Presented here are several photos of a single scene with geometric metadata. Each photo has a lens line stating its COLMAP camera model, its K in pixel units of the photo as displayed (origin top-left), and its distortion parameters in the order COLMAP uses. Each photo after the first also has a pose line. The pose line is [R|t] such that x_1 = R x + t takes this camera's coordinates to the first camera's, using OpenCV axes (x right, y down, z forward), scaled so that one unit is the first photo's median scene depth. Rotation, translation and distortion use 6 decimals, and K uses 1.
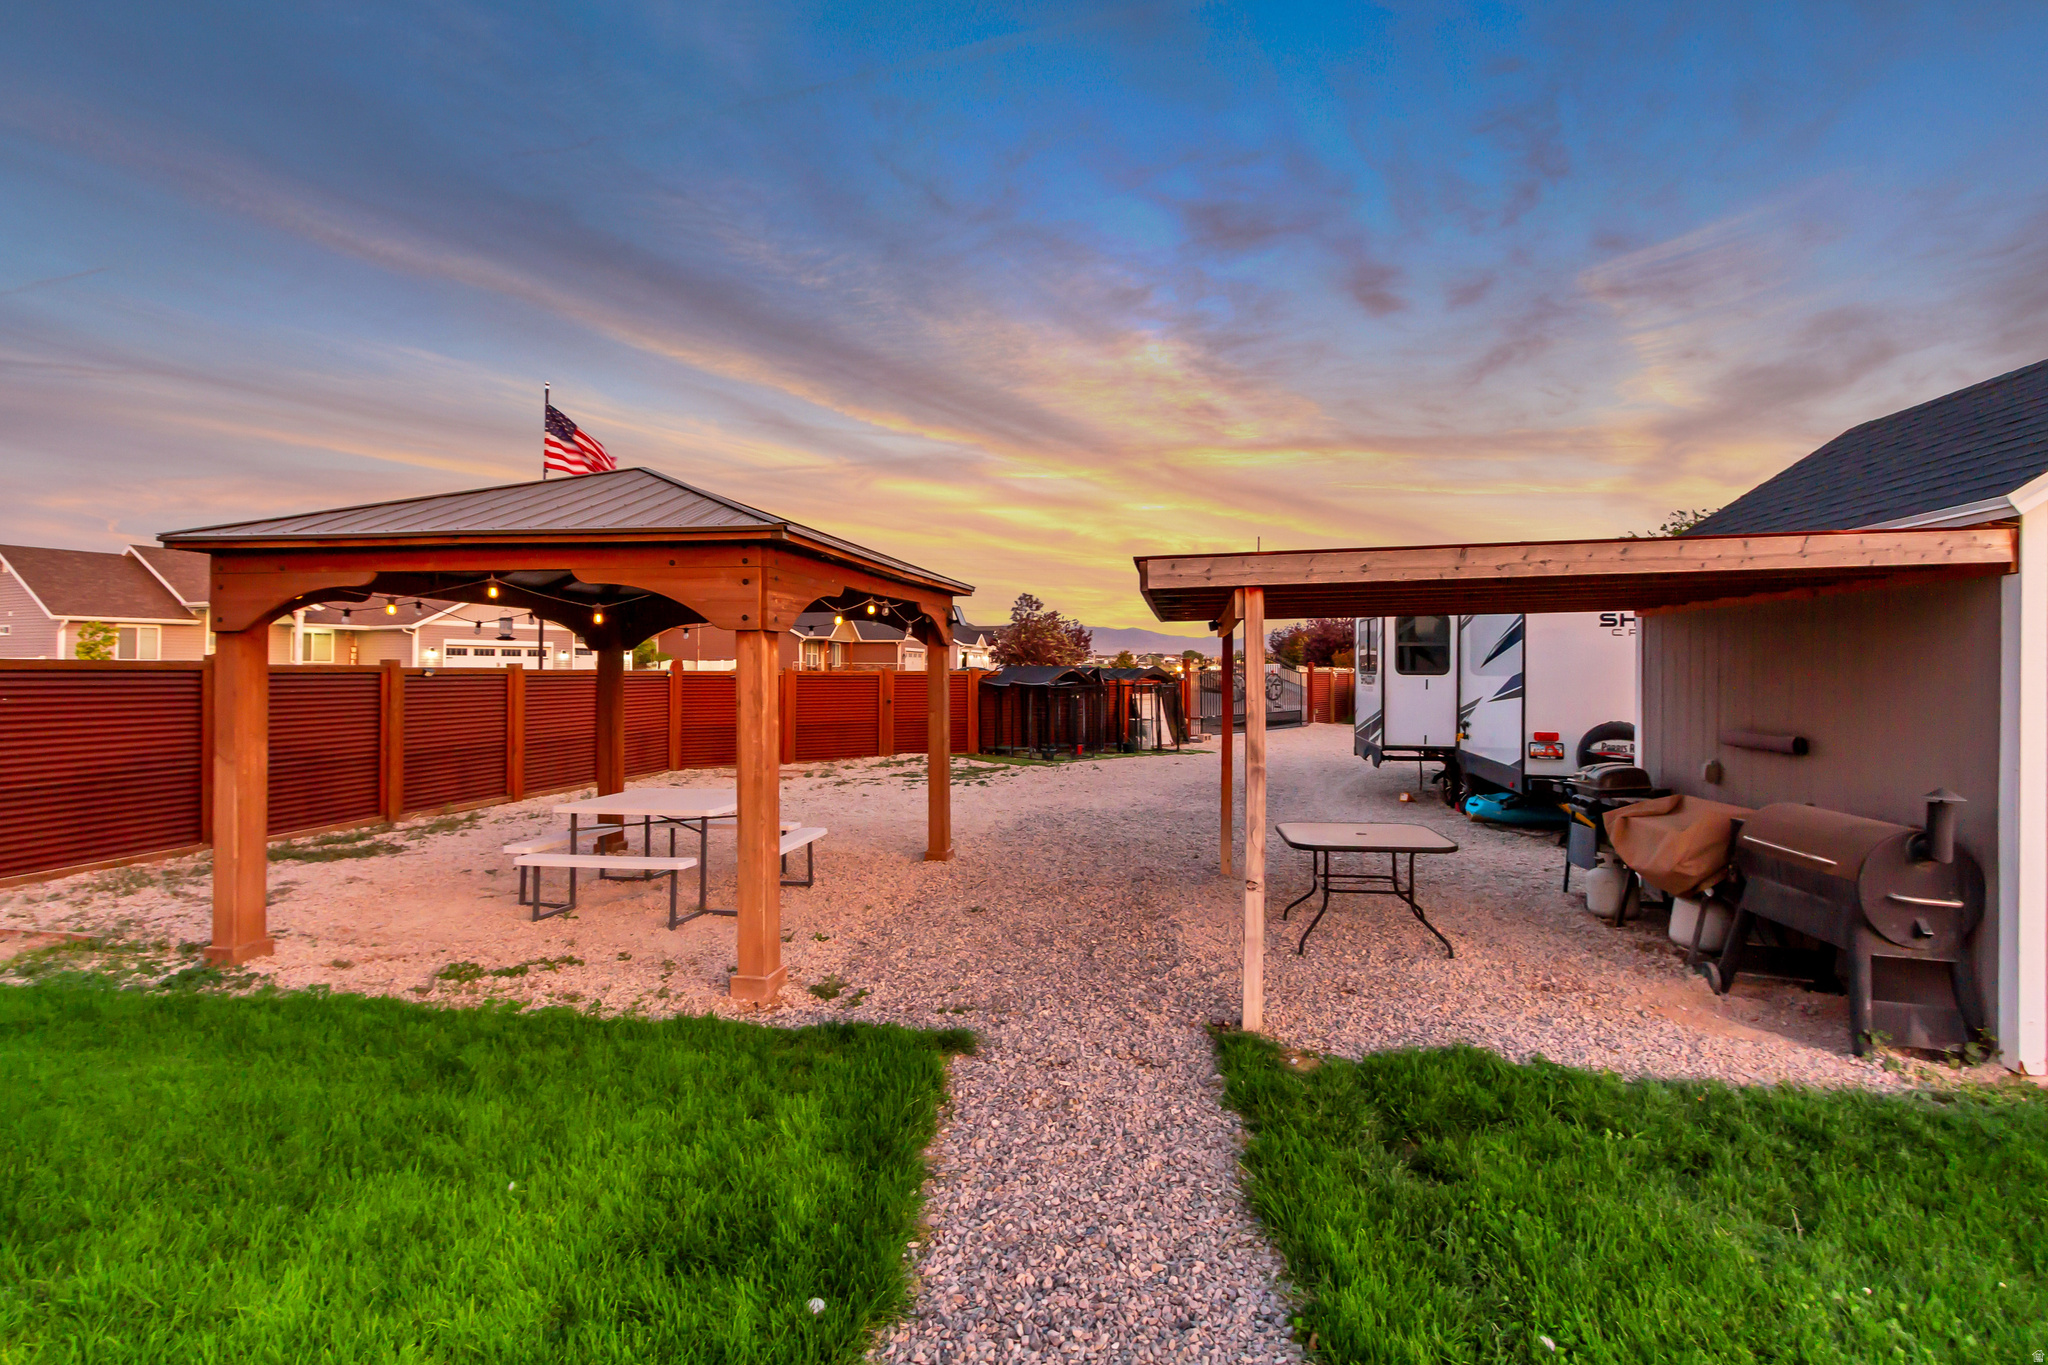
lens RADIAL K [[1022.6, 0, 1023.5], [0, 1022.6, 654.2], [0, 0, 1]] dist [0.007633, -0.002479]
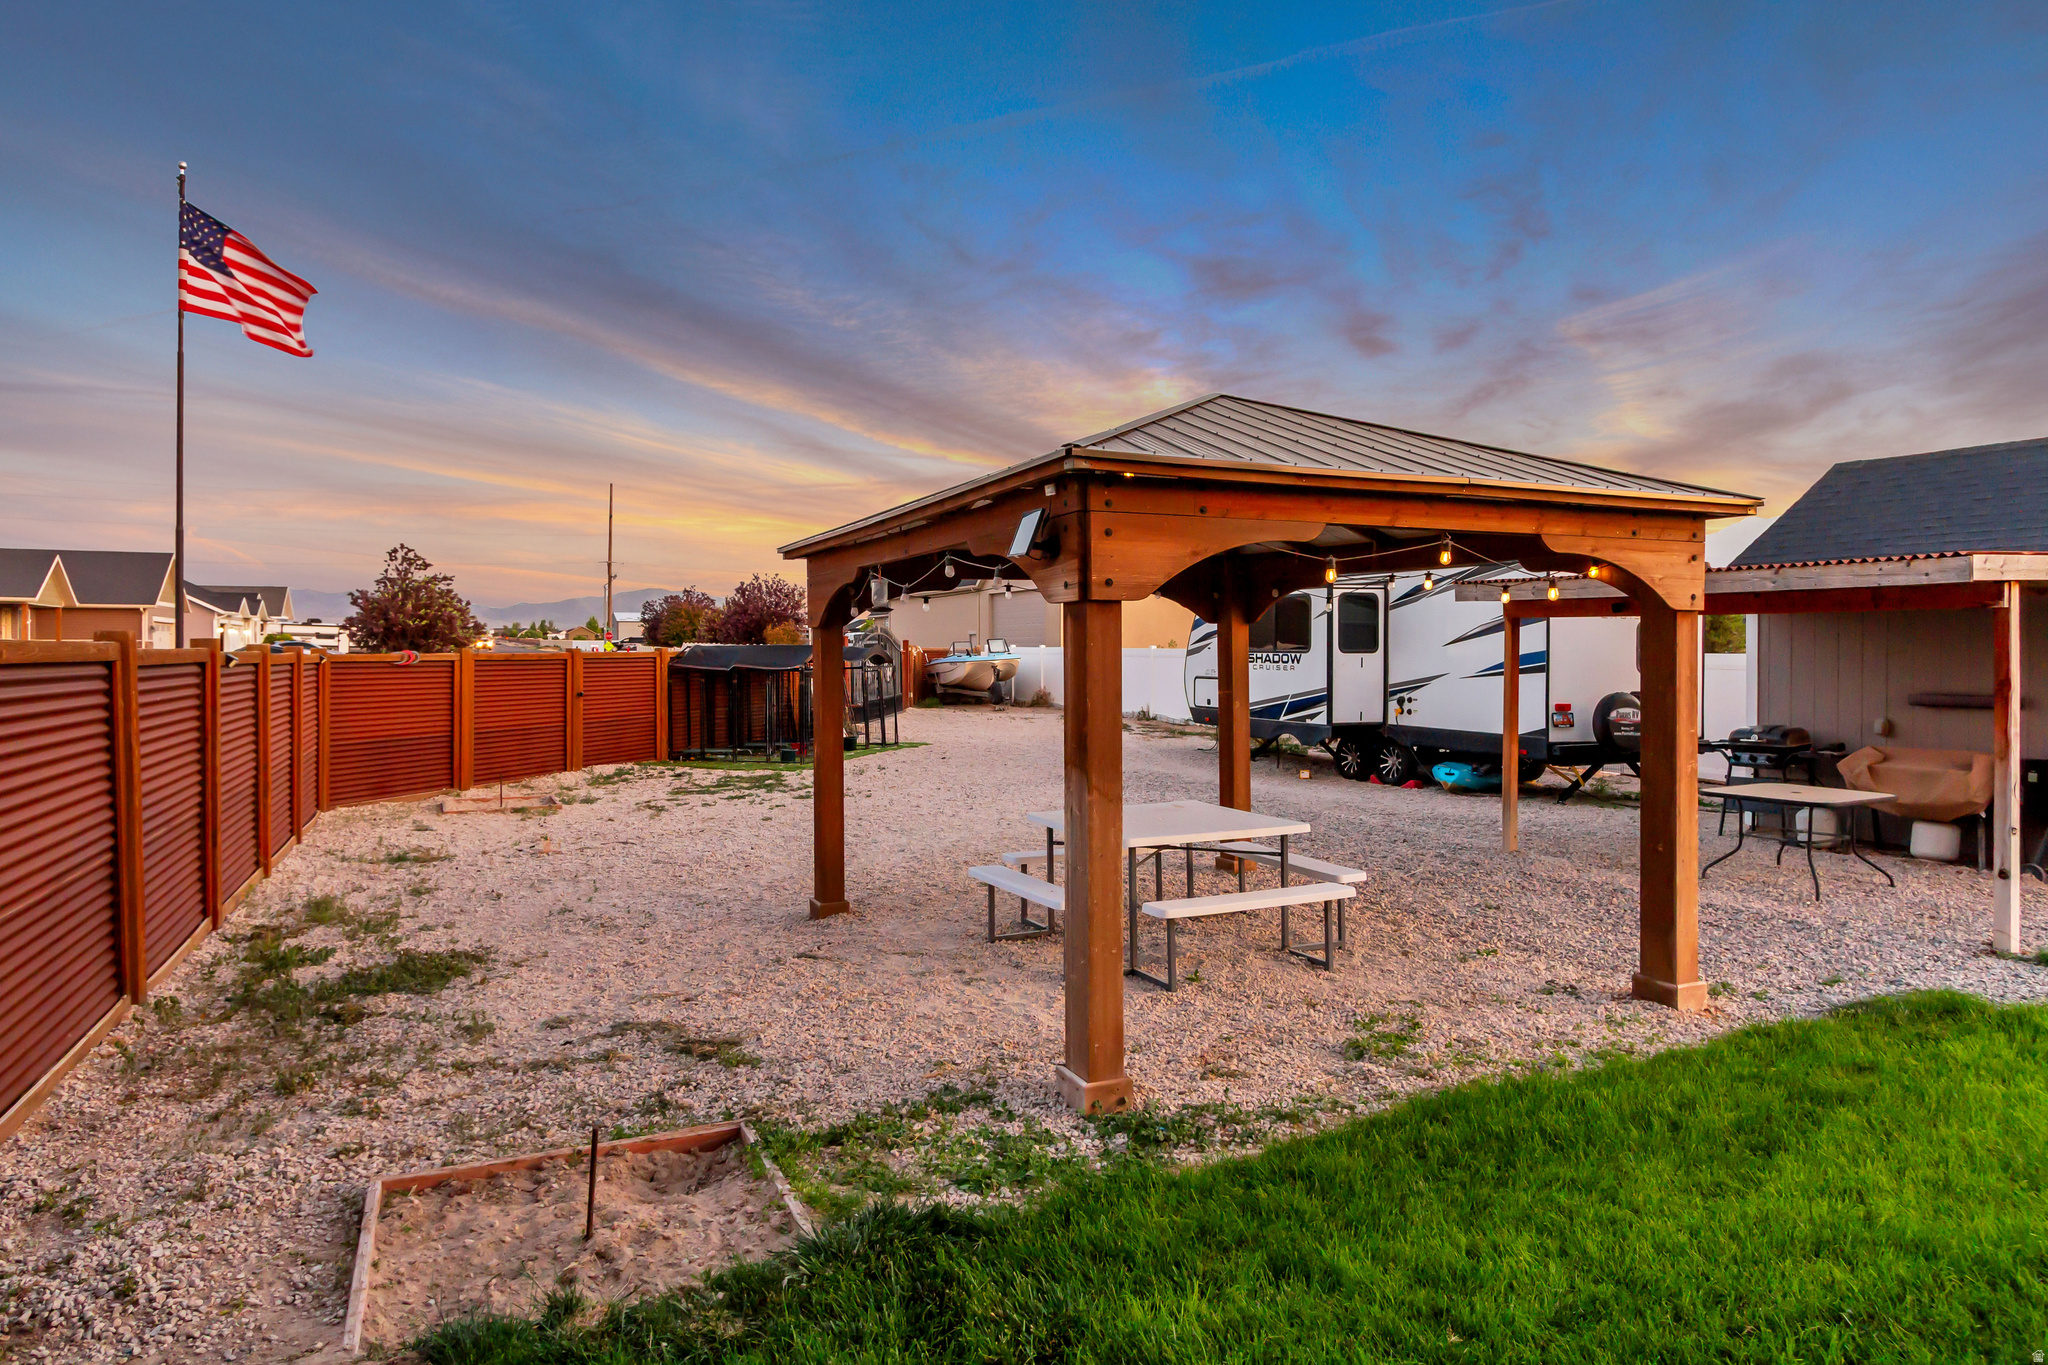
lens RADIAL K [[1221.0, 0, 1024.6], [0, 1221.0, 648.3], [0, 0, 1]] dist [0.005495, 0.000298]
pose [[0.825793, -0.004619, 0.563955, -1.152147], [-0.004491, 0.999881, 0.014765, -0.002381], [-0.563956, -0.014725, 0.825674, 0.354681]]
